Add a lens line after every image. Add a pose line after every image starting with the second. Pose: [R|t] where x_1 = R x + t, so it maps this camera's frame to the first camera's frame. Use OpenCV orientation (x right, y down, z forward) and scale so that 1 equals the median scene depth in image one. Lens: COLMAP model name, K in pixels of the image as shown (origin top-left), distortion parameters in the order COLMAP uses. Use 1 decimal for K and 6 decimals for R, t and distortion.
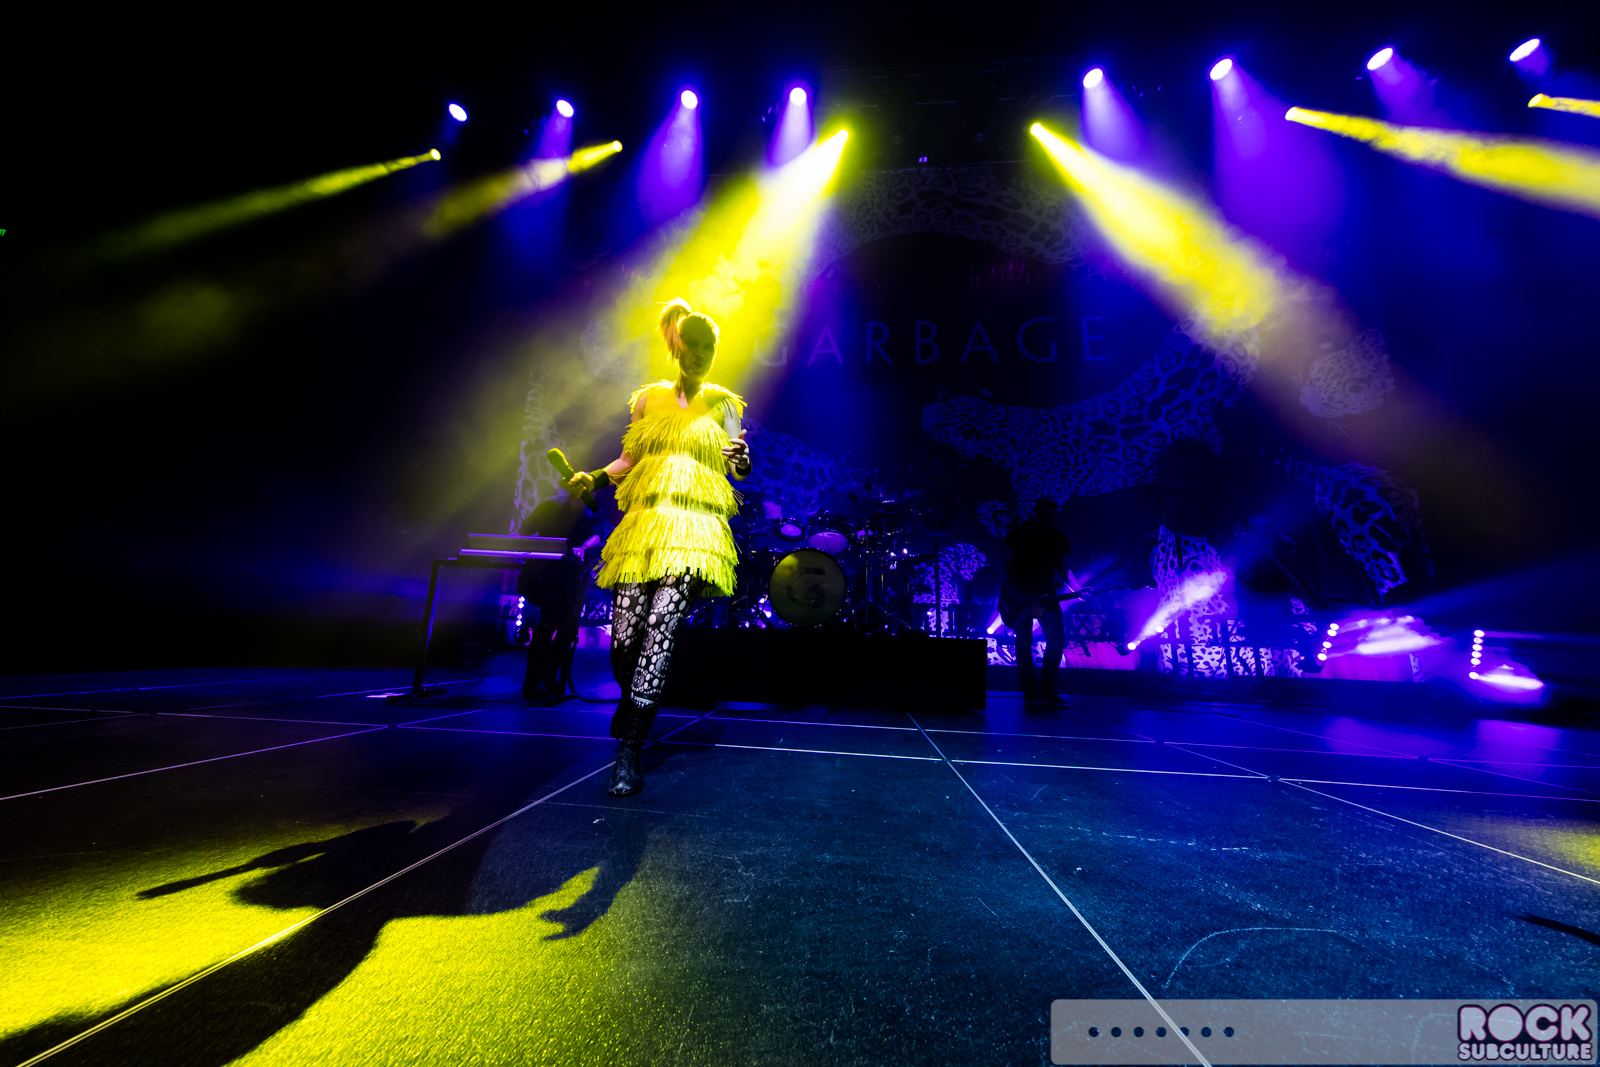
lens RADIAL K [[509.9, 0, 792.6], [0, 509.9, 538.6], [0, 0, 1]] dist [0.005751, -0.000016]
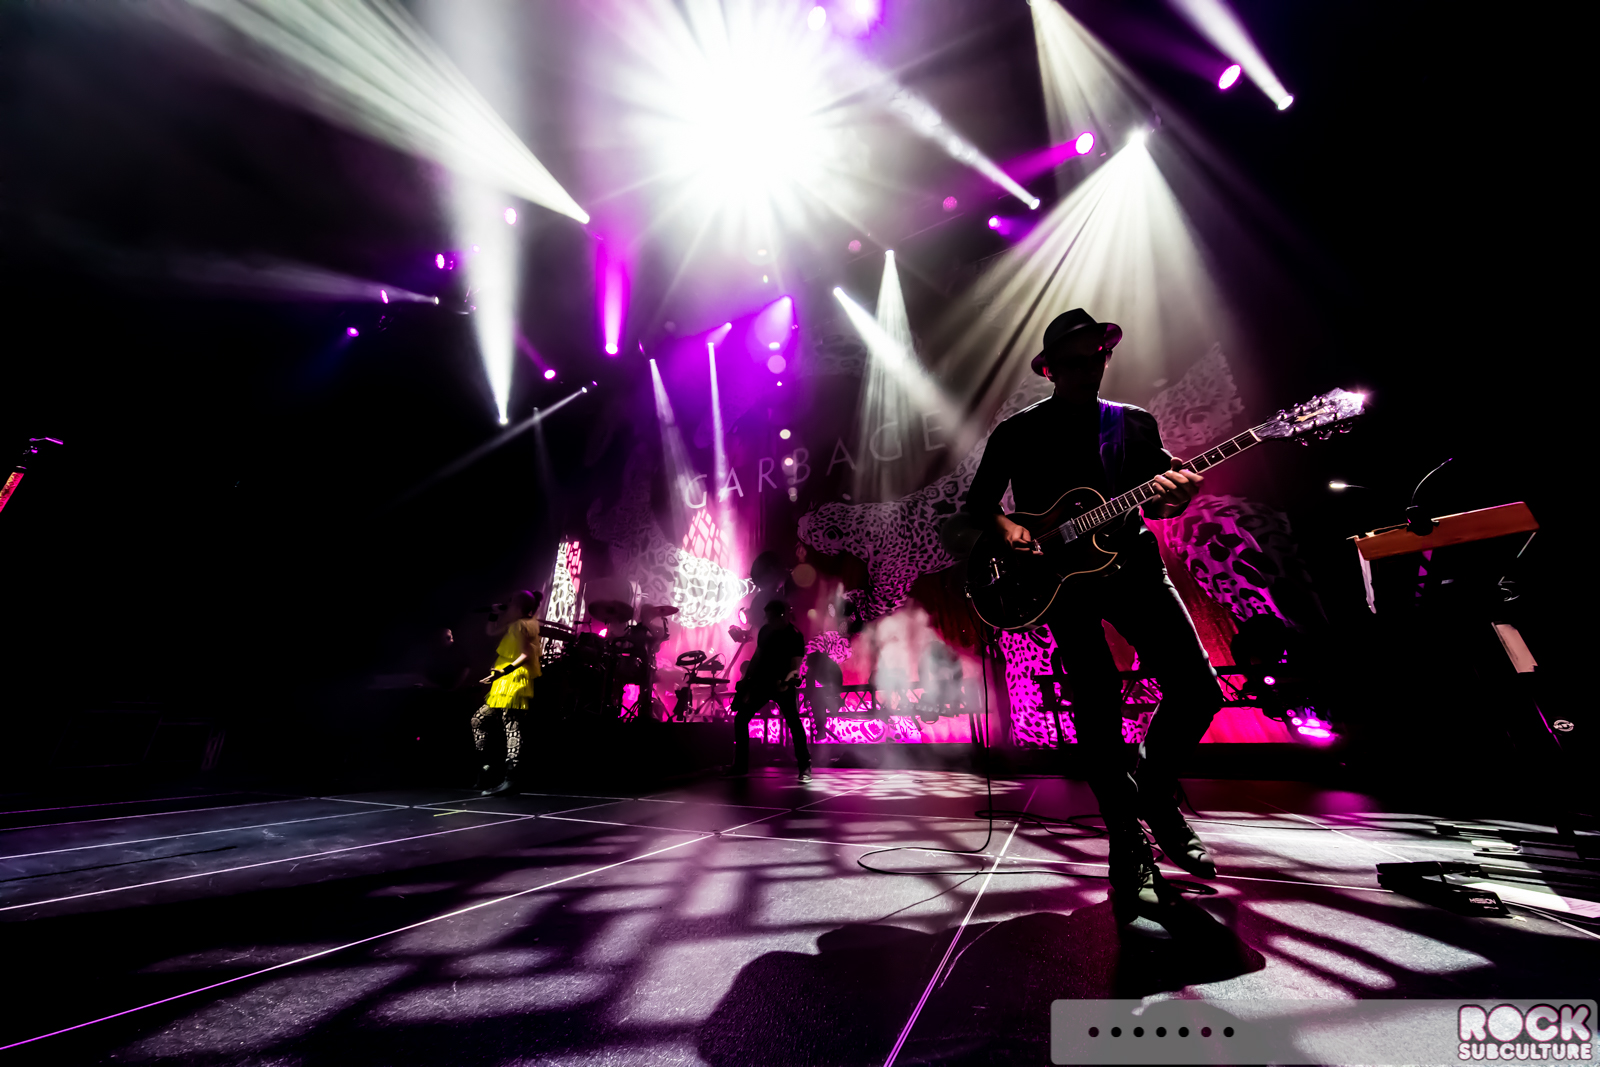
lens RADIAL K [[509.9, 0, 792.6], [0, 509.9, 538.6], [0, 0, 1]] dist [0.005751, -0.000016]
pose [[0.925920, -0.179606, -0.332285, 0.654562], [0.121501, 0.974584, -0.188214, 0.012146], [0.357644, 0.133898, 0.924209, -0.110723]]
